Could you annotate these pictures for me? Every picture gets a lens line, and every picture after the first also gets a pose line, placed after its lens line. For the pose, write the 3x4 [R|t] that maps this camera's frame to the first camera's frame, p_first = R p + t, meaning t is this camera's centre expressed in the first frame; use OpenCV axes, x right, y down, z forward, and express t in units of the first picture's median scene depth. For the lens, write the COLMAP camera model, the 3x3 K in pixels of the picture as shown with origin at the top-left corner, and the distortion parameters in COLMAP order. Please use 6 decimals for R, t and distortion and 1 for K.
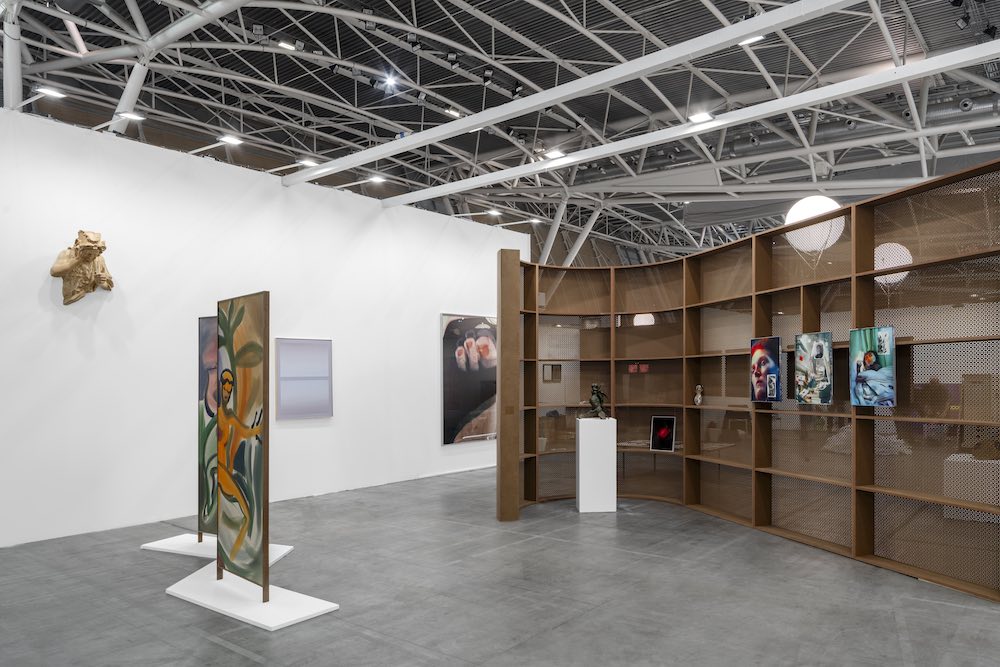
lens RADIAL K [[737.4, 0, 551.4], [0, 737.4, 269.9], [0, 0, 1]] dist [0.001260, 0.002054]
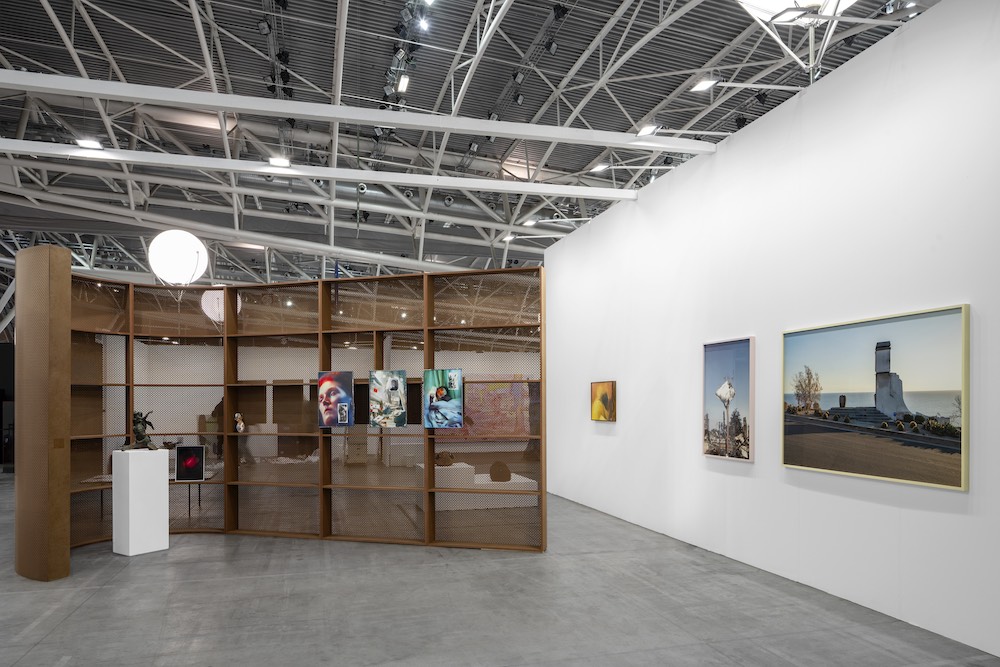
lens RADIAL K [[654.3, 0, 575.6], [0, 654.3, 287.7], [0, 0, 1]] dist [-0.000237, 0.001618]
pose [[0.541723, 0.157280, 0.825711, -0.374075], [-0.126297, 0.986416, -0.105031, 0.022837], [-0.831014, -0.047387, 0.554229, 0.124972]]
